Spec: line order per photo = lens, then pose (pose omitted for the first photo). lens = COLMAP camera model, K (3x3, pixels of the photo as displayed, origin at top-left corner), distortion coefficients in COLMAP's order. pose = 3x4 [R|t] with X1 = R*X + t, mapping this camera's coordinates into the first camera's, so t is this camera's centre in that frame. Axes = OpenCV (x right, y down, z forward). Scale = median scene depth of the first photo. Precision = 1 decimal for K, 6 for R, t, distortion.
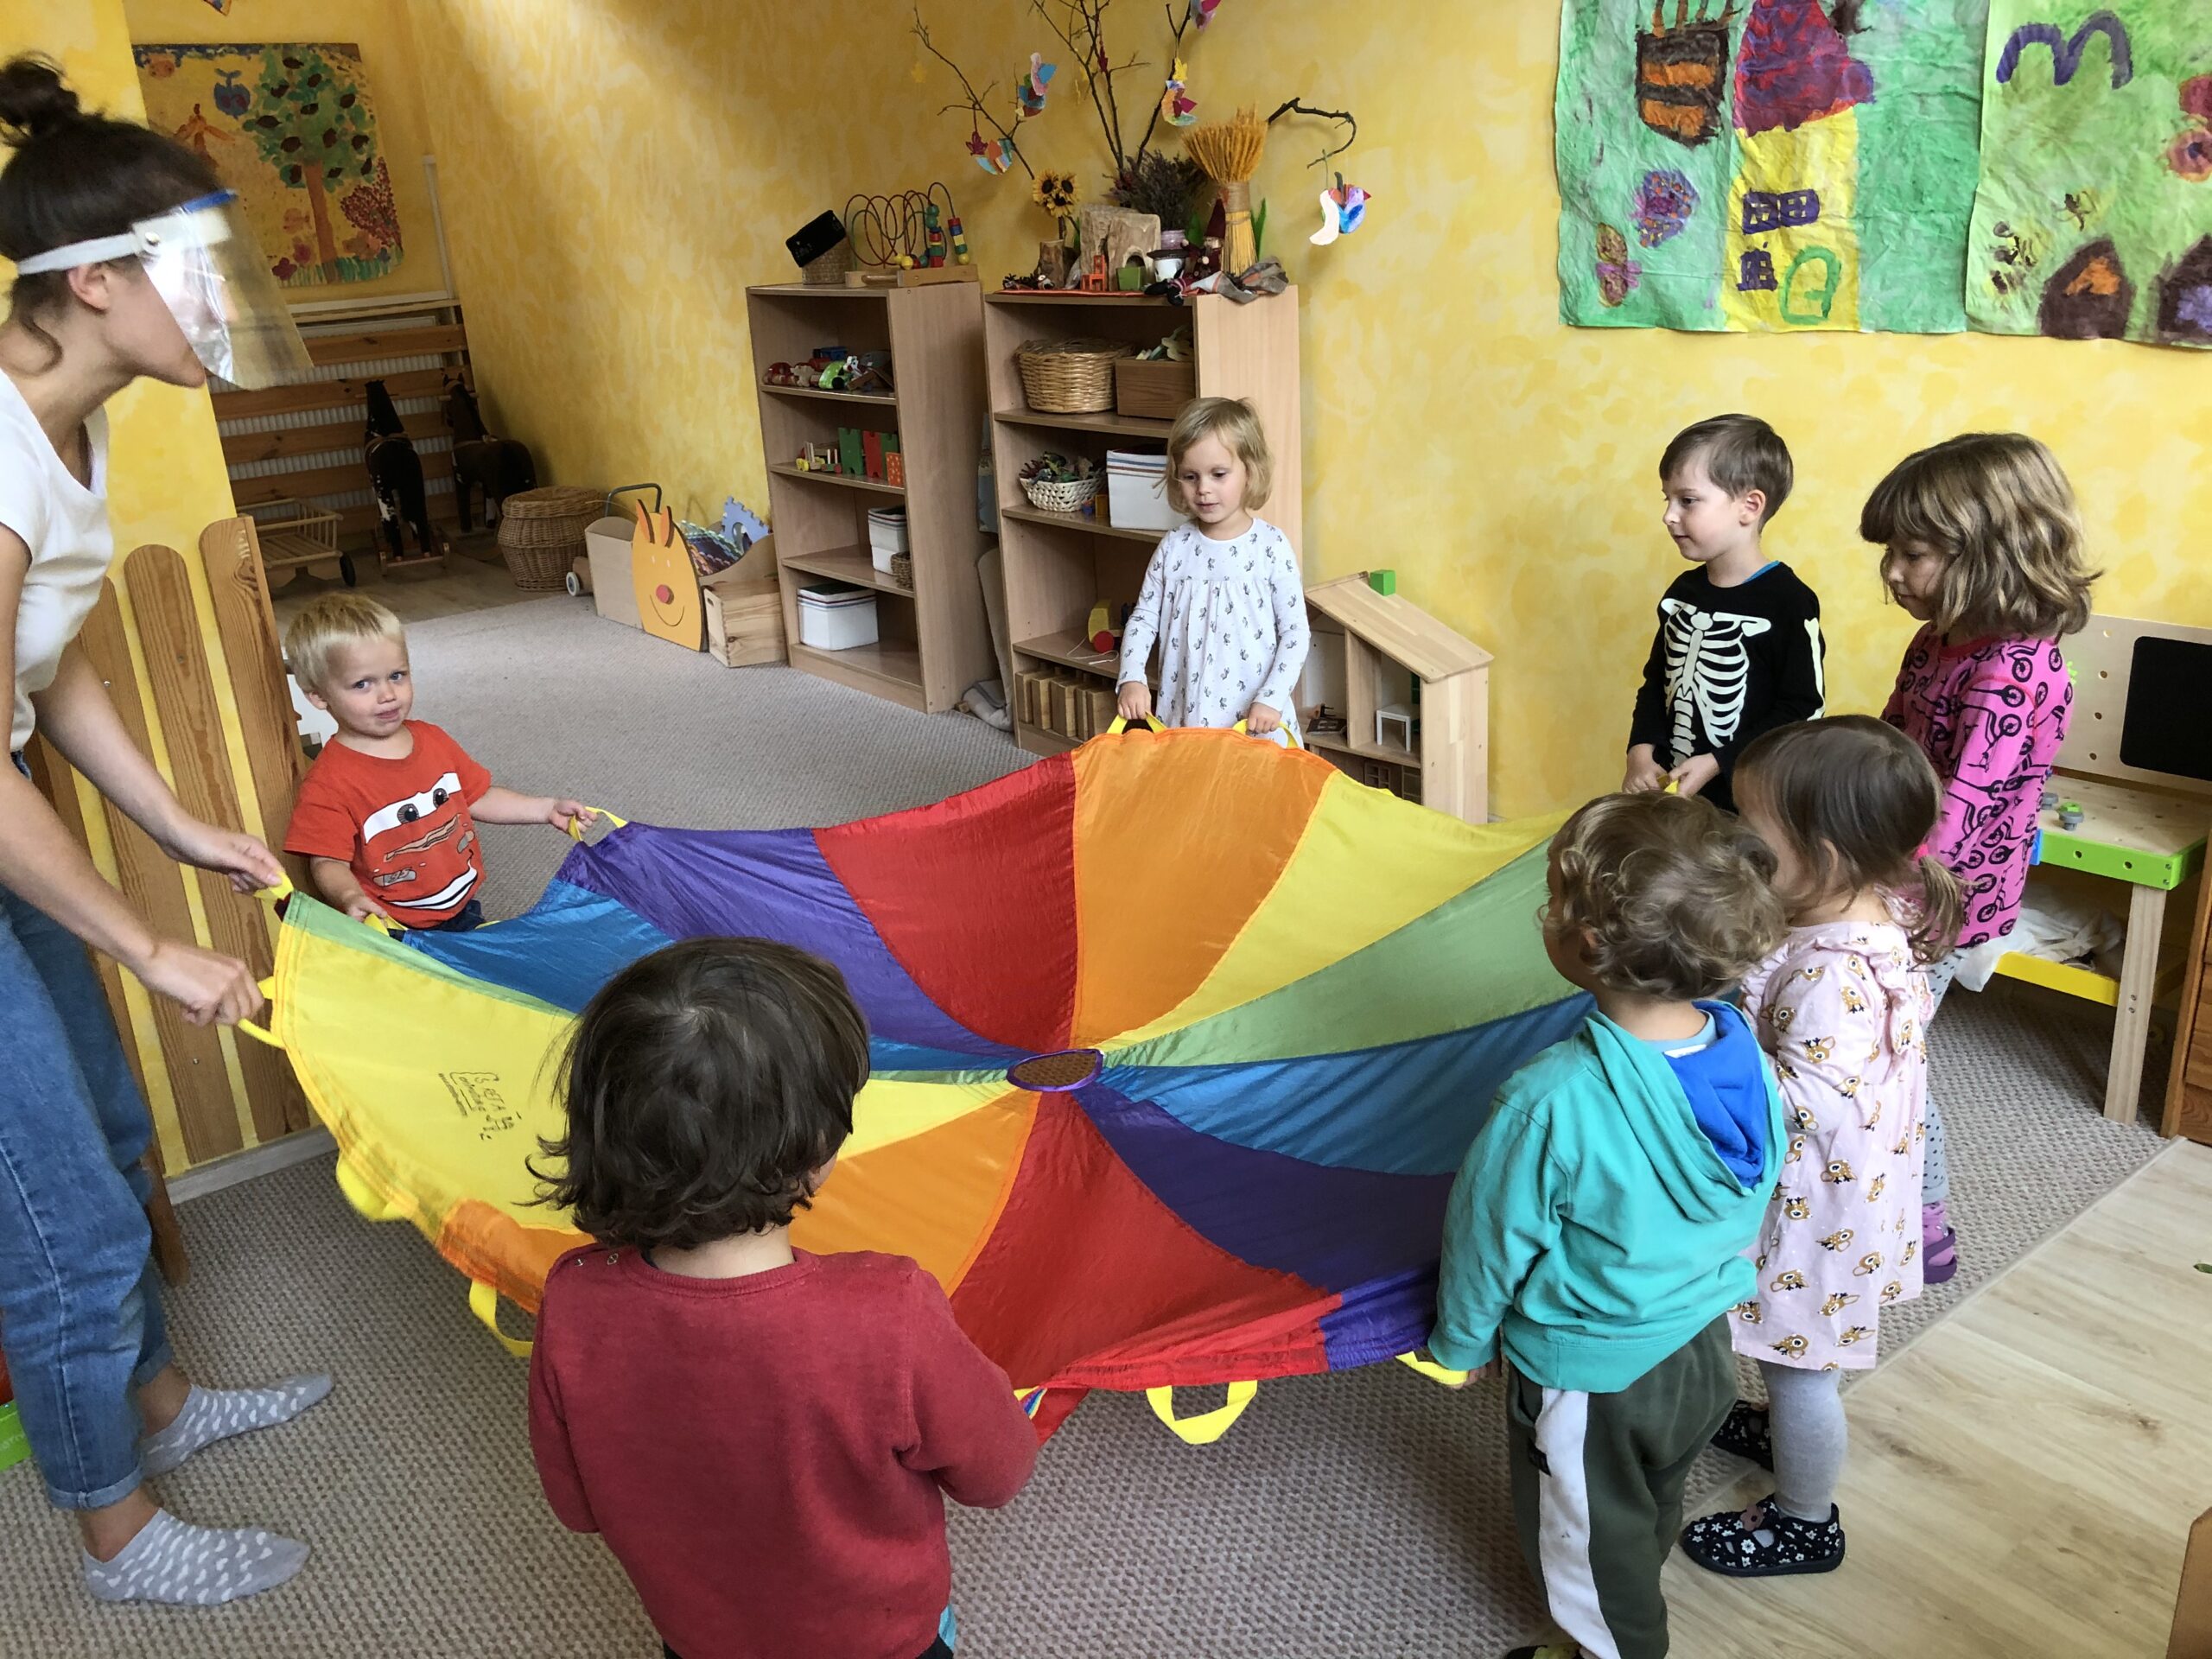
lens RADIAL K [[1775.2, 0, 1106.0], [0, 1775.2, 829.5], [0, 0, 1]] dist [0.003890, 0.007667]
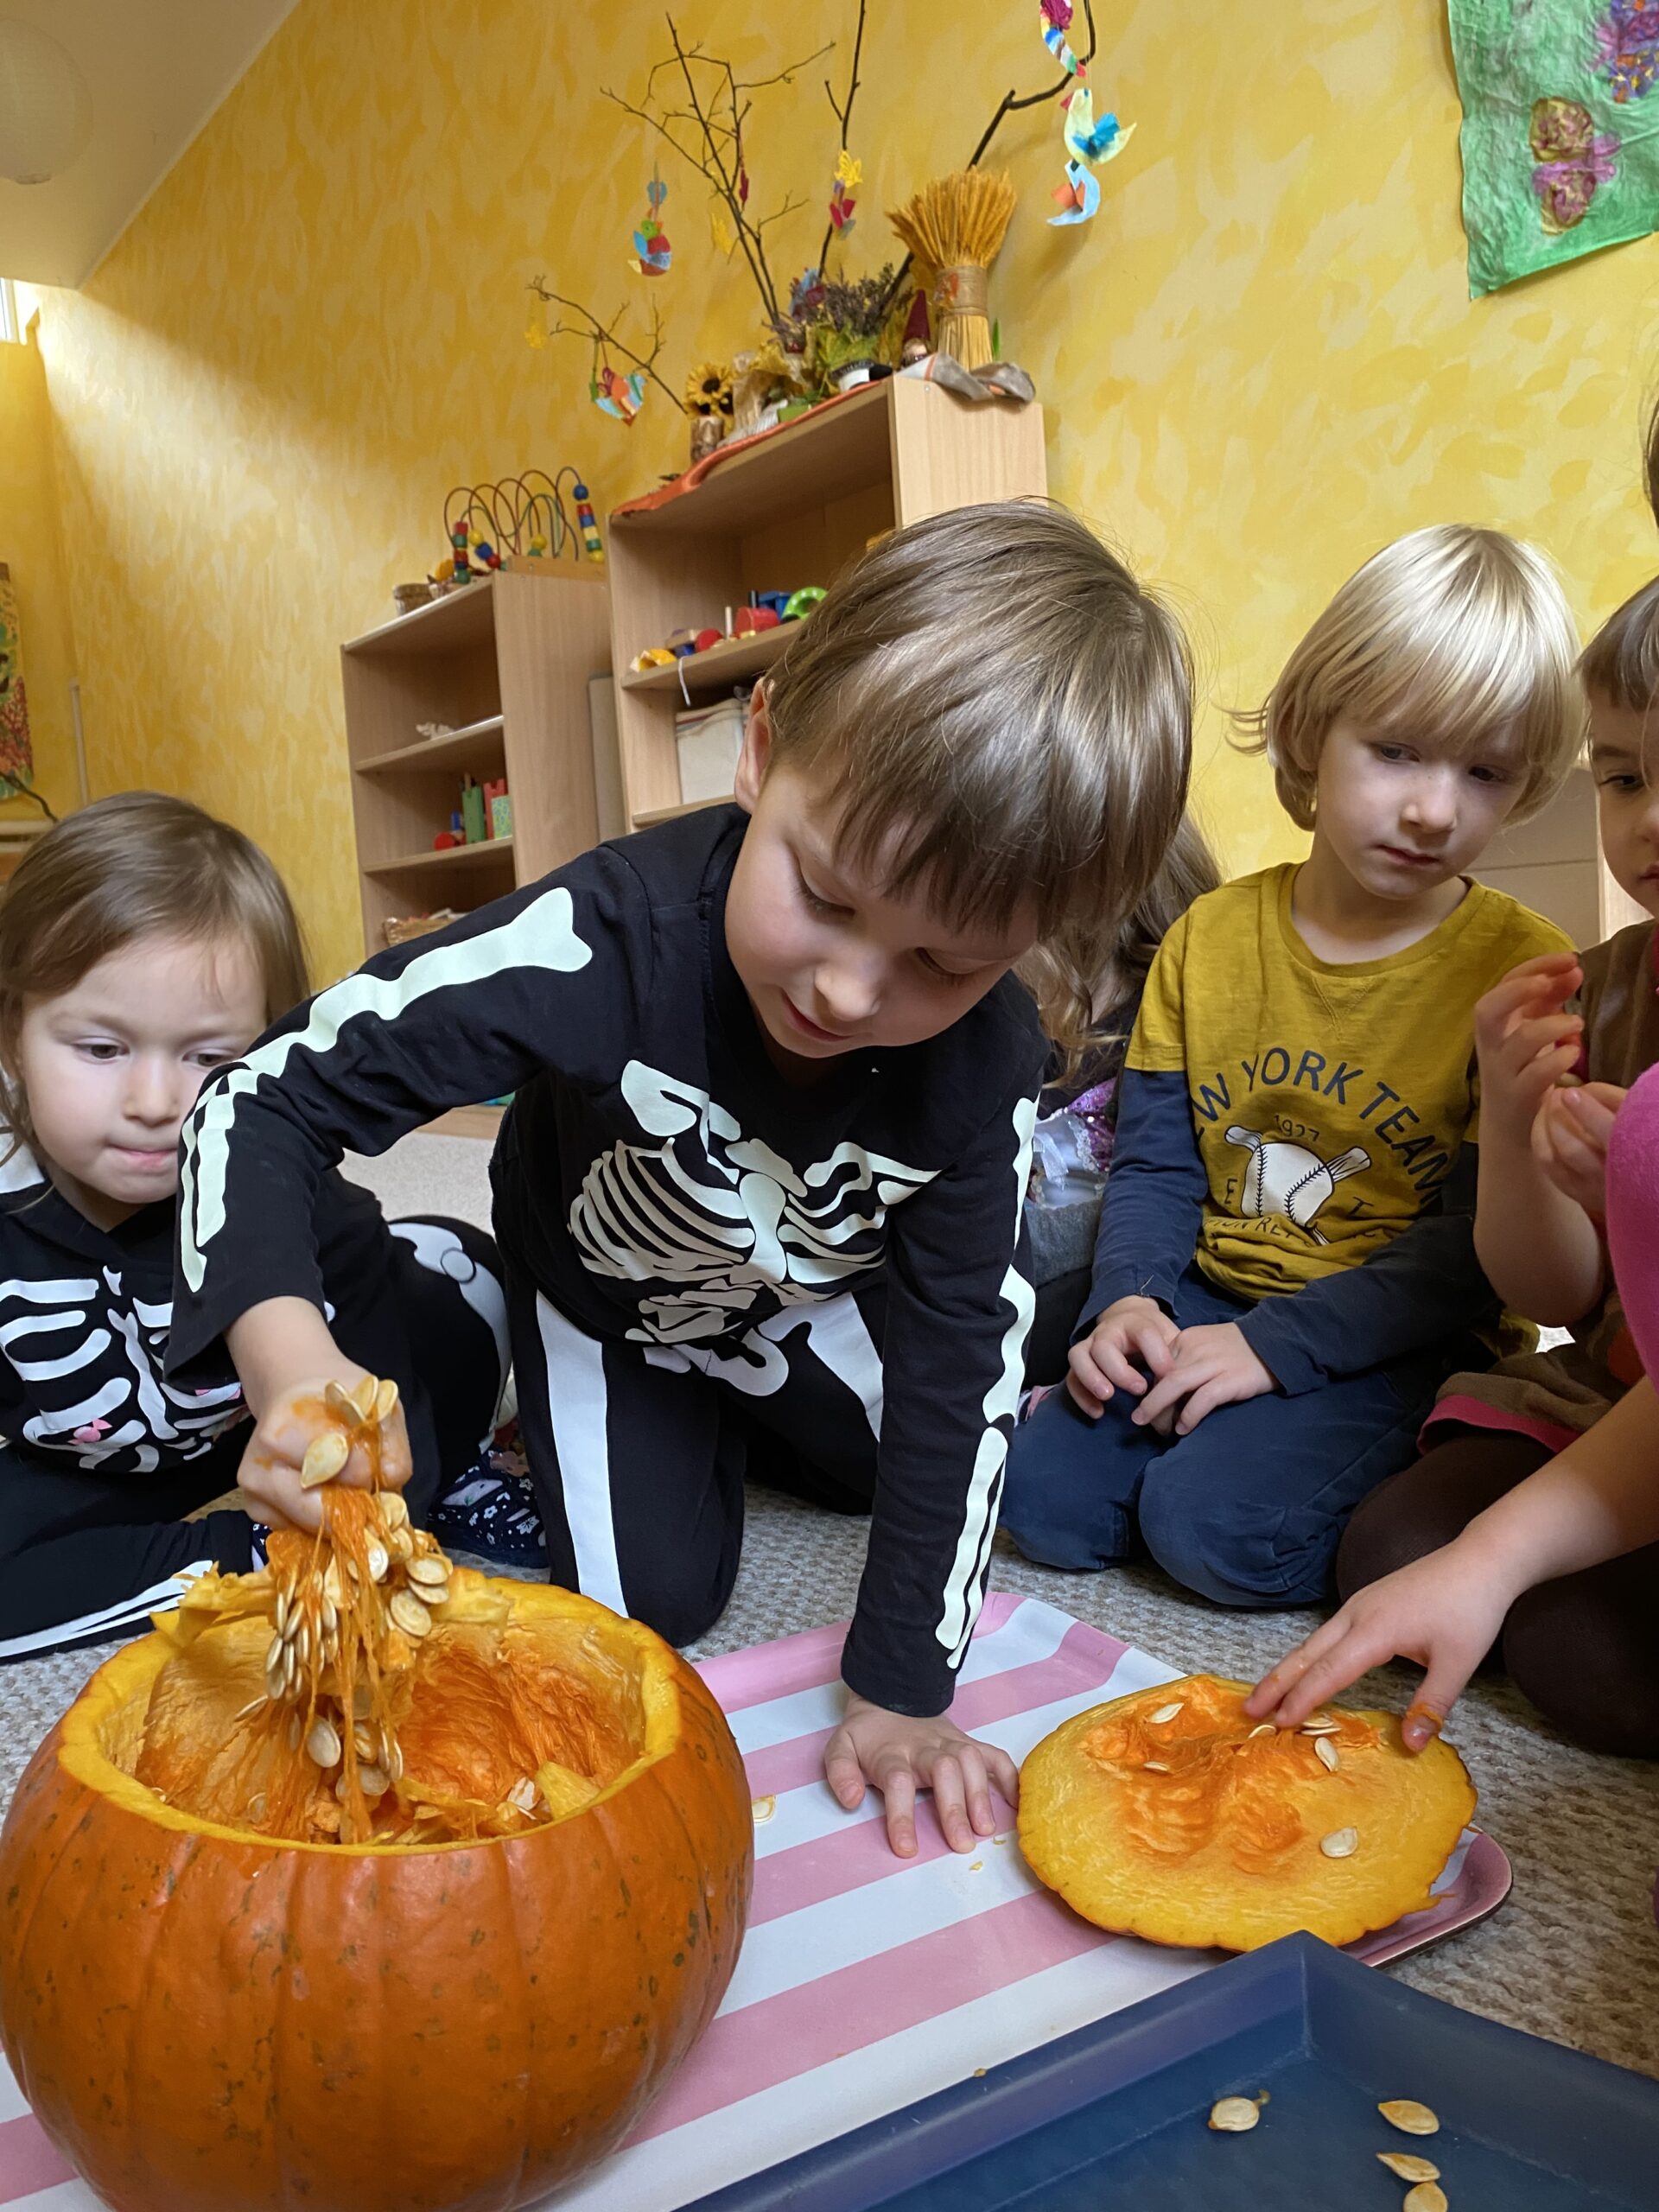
lens RADIAL K [[1670.6, 0, 829.5], [0, 1670.6, 1106.0], [0, 0, 1]] dist [0.002988, 0.002107]
pose [[0.999868, -0.010986, -0.011971, 0.032485], [0.007466, 0.965017, -0.262080, 0.124876], [0.014431, 0.261956, 0.964972, 0.461431]]
